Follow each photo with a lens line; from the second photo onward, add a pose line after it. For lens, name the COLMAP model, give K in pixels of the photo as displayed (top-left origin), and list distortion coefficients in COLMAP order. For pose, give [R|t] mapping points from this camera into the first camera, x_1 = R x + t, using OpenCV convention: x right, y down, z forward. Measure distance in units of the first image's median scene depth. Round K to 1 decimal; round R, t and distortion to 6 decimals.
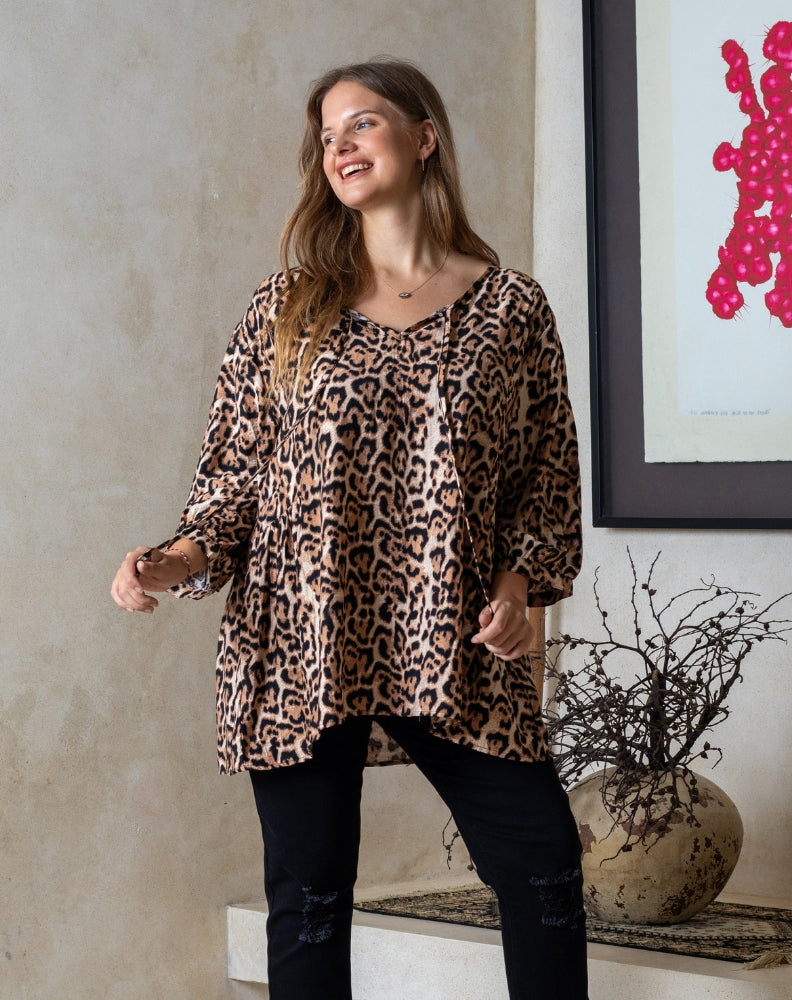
lens RADIAL K [[5767.1, 0, 396.0], [0, 5767.1, 500.0], [0, 0, 1]] dist [-0.117745, 11.584419]
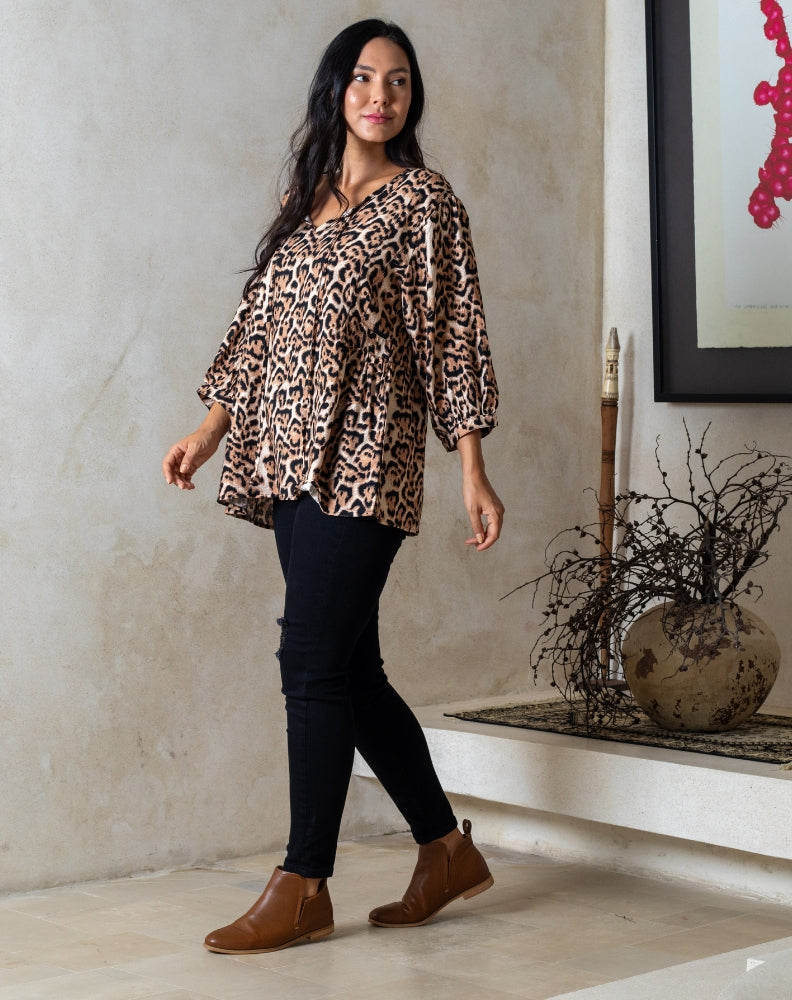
lens RADIAL K [[5767.1, 0, 396.0], [0, 5767.1, 500.0], [0, 0, 1]] dist [-0.117745, 11.584419]
pose [[0.992791, -0.002111, -0.119838, 0.124787], [0.001311, 0.999976, -0.006758, 0.033247], [0.119850, 0.006552, 0.992770, -0.201806]]
